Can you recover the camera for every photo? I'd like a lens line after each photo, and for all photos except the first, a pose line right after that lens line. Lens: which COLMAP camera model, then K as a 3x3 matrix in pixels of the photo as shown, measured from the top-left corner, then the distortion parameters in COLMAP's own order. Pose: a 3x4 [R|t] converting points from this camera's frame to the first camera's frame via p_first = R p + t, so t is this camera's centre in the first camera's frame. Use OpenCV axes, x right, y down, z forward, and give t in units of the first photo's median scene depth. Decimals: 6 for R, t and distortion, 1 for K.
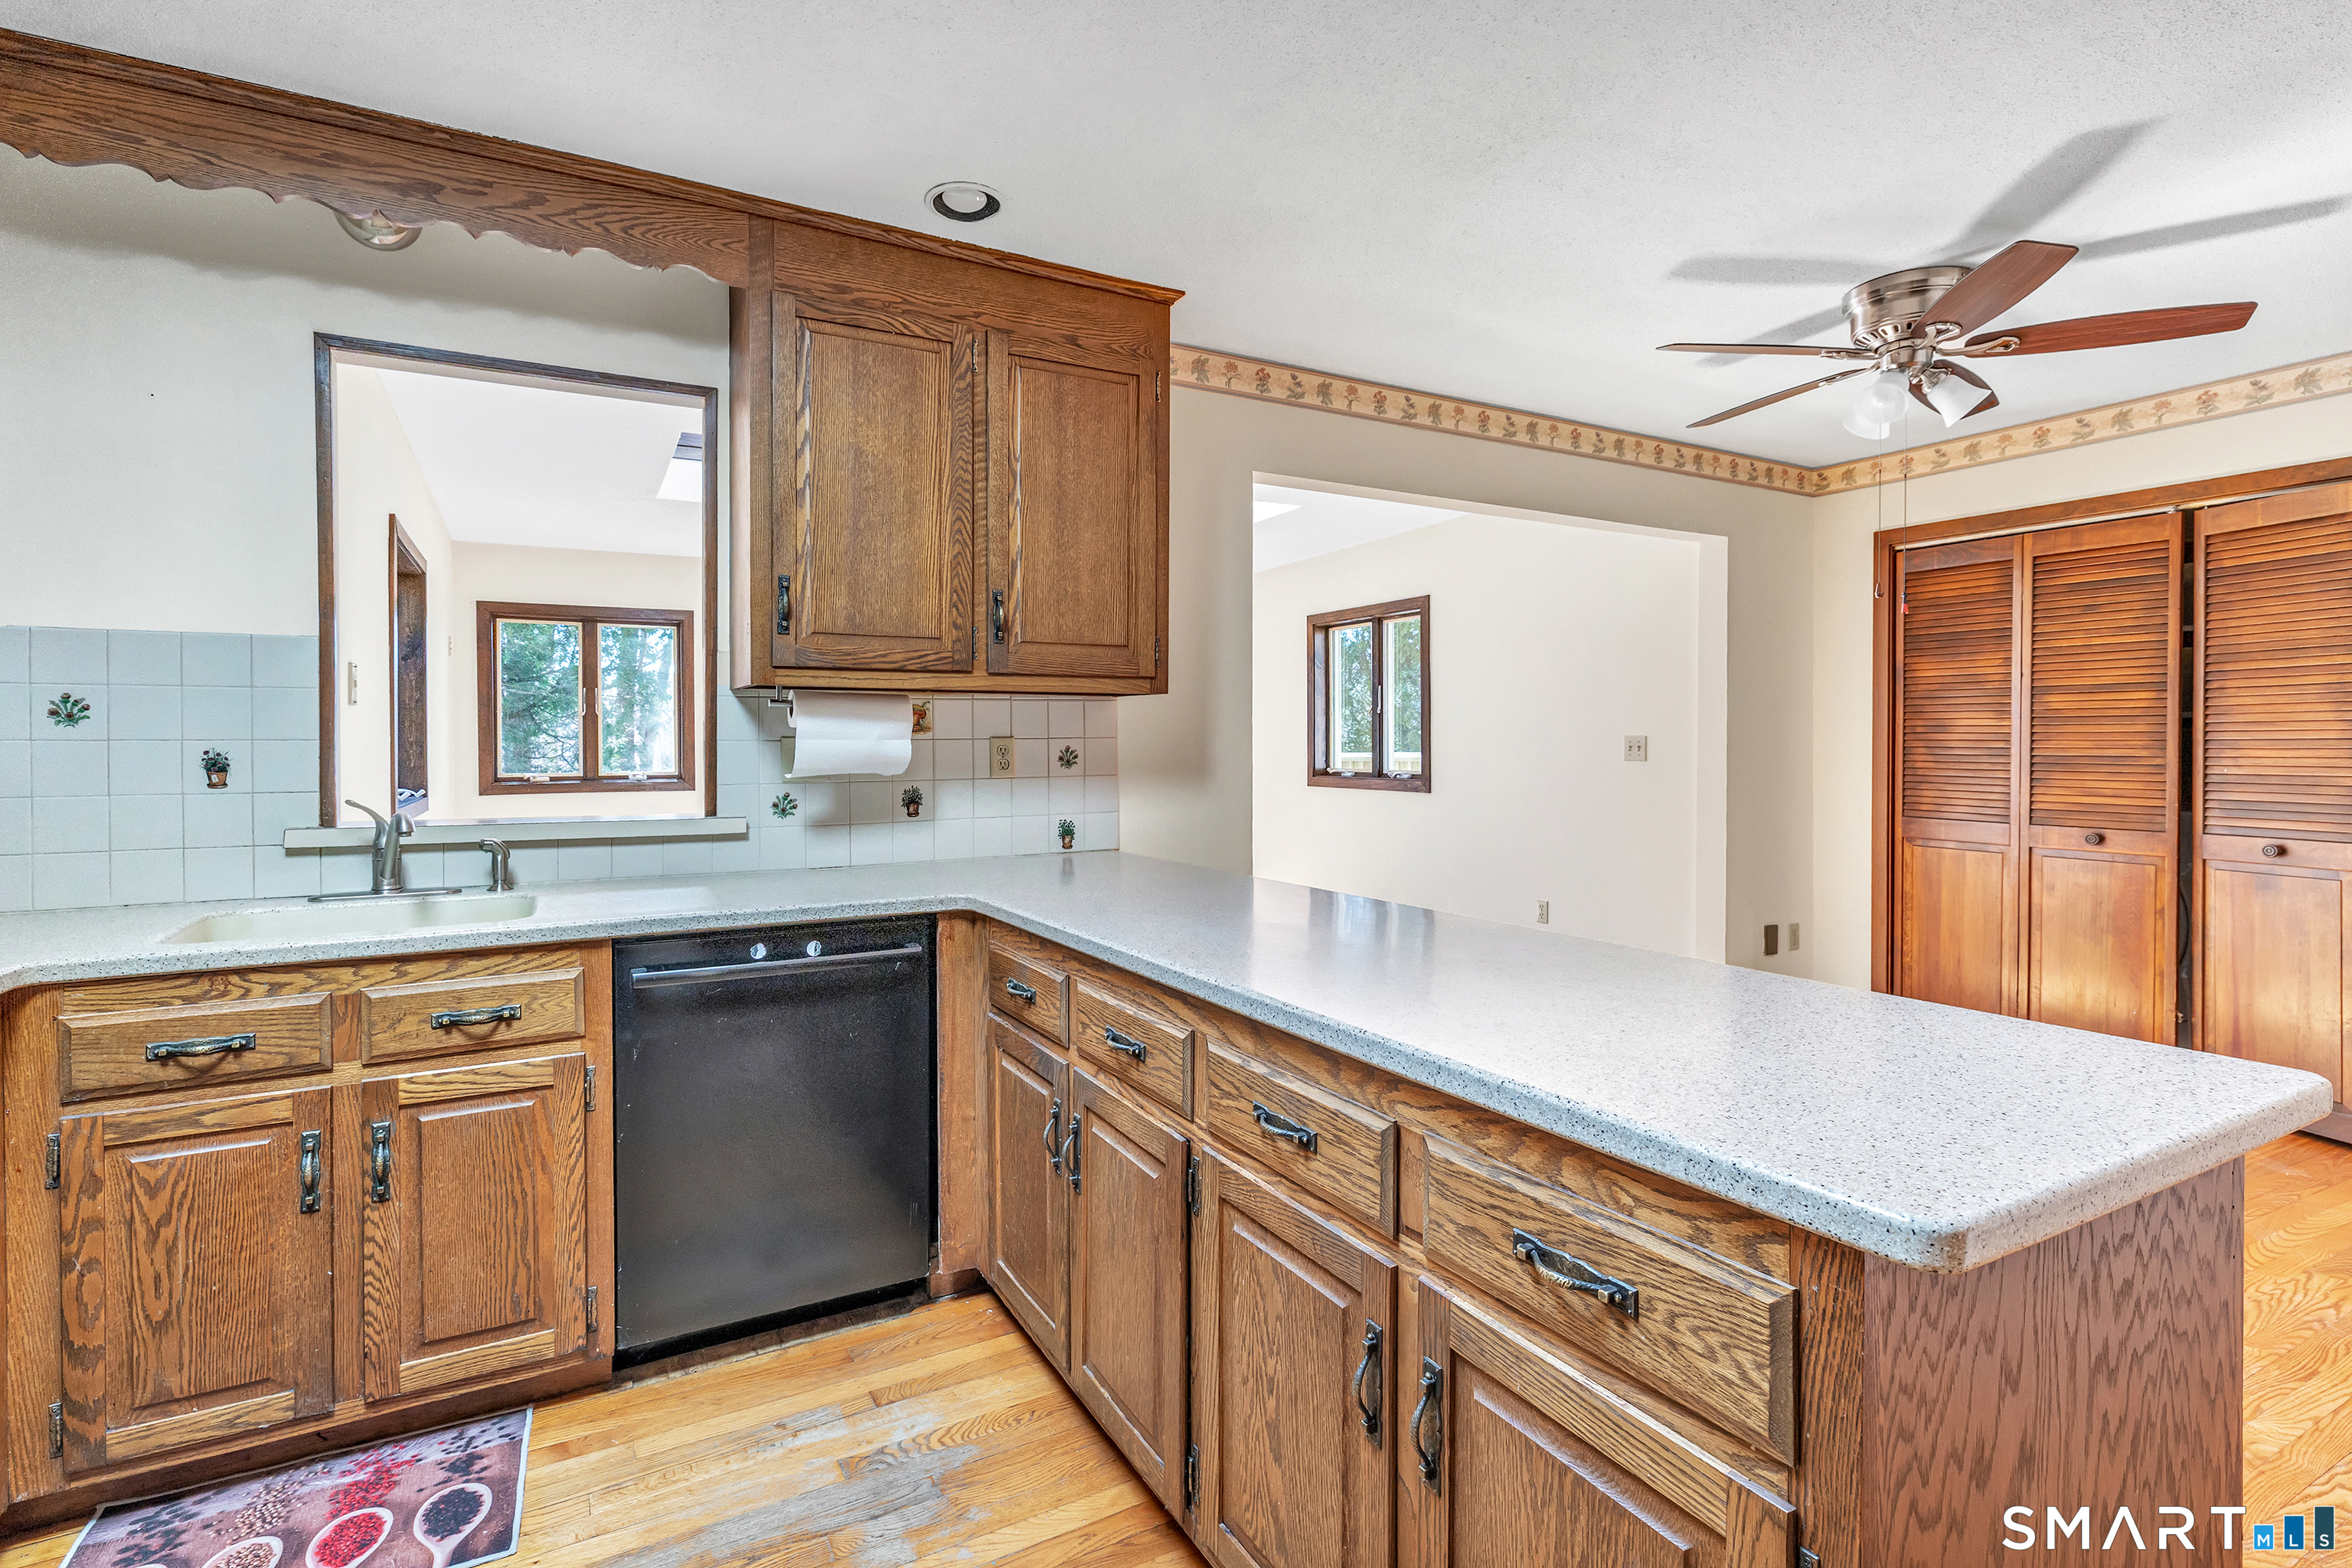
lens RADIAL K [[1073.6, 0, 1154.1], [0, 1073.6, 764.9], [0, 0, 1]] dist [-0.000513, -0.000109]
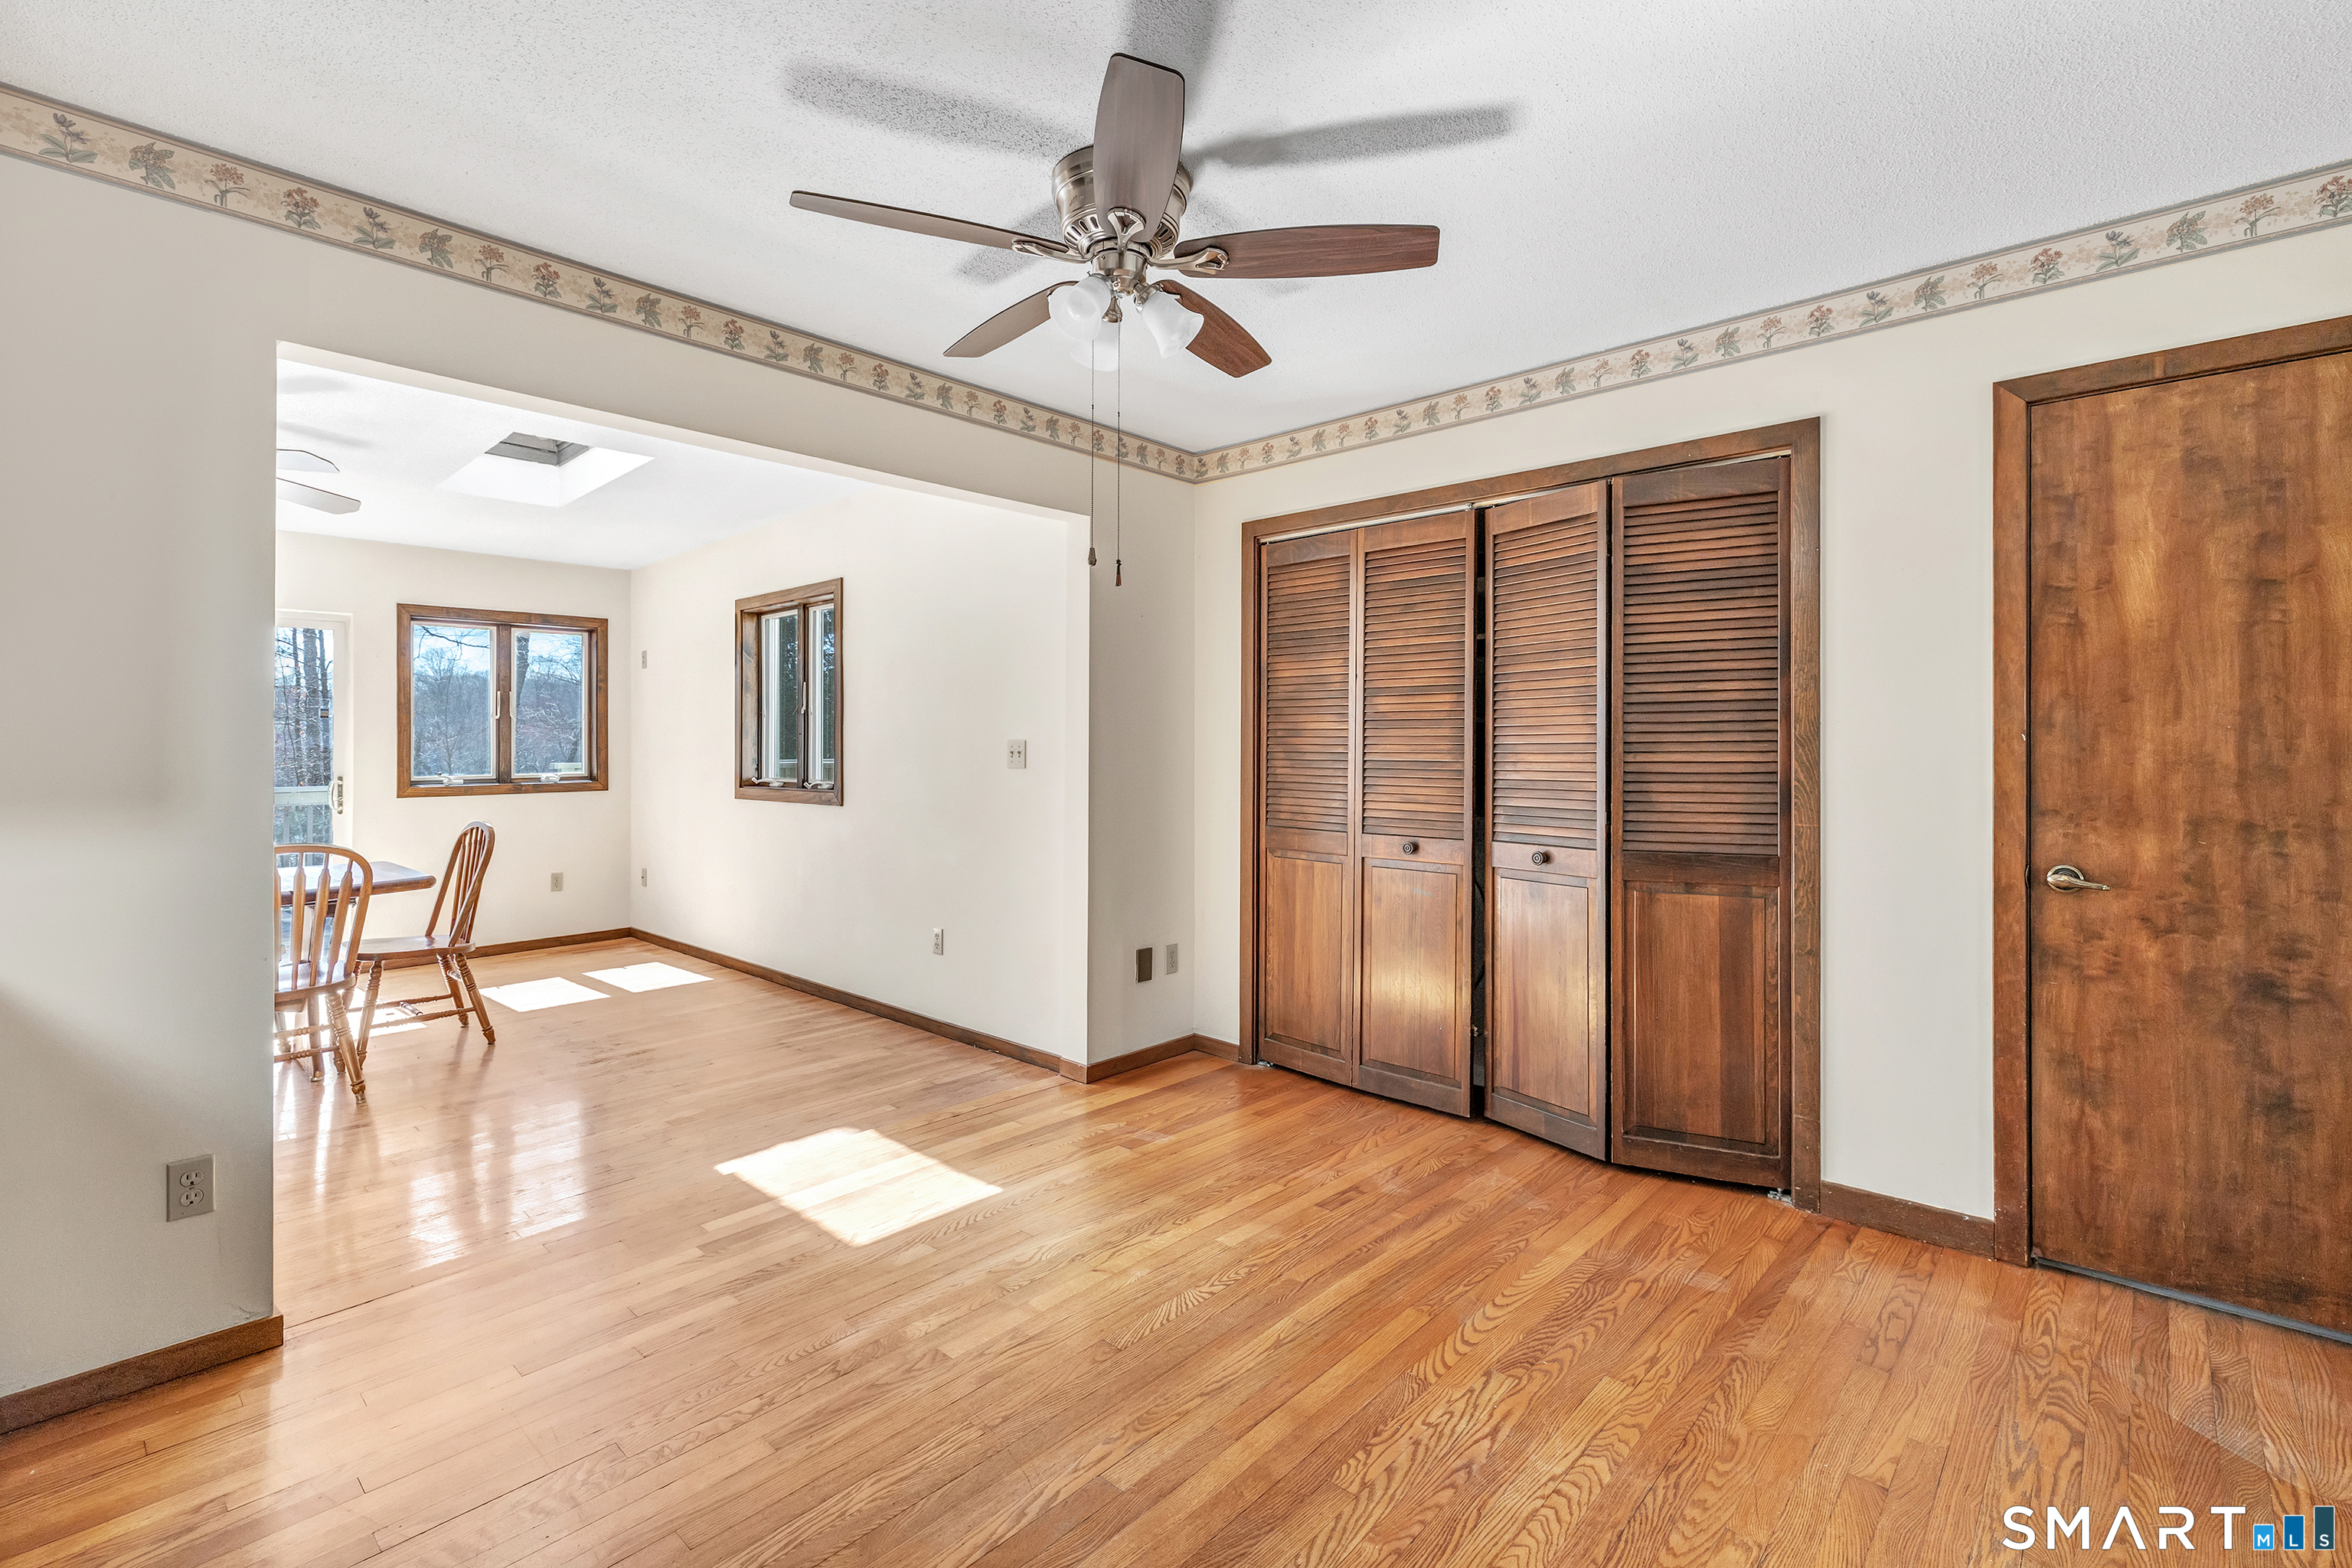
lens RADIAL K [[1035.3, 0, 1174.1], [0, 1035.3, 770.6], [0, 0, 1]] dist [0.000038, 0.000054]
pose [[0.940307, -0.012154, 0.340110, 0.330864], [0.010481, 0.999922, 0.006756, -0.007673], [-0.340166, -0.002788, 0.940361, 0.183343]]
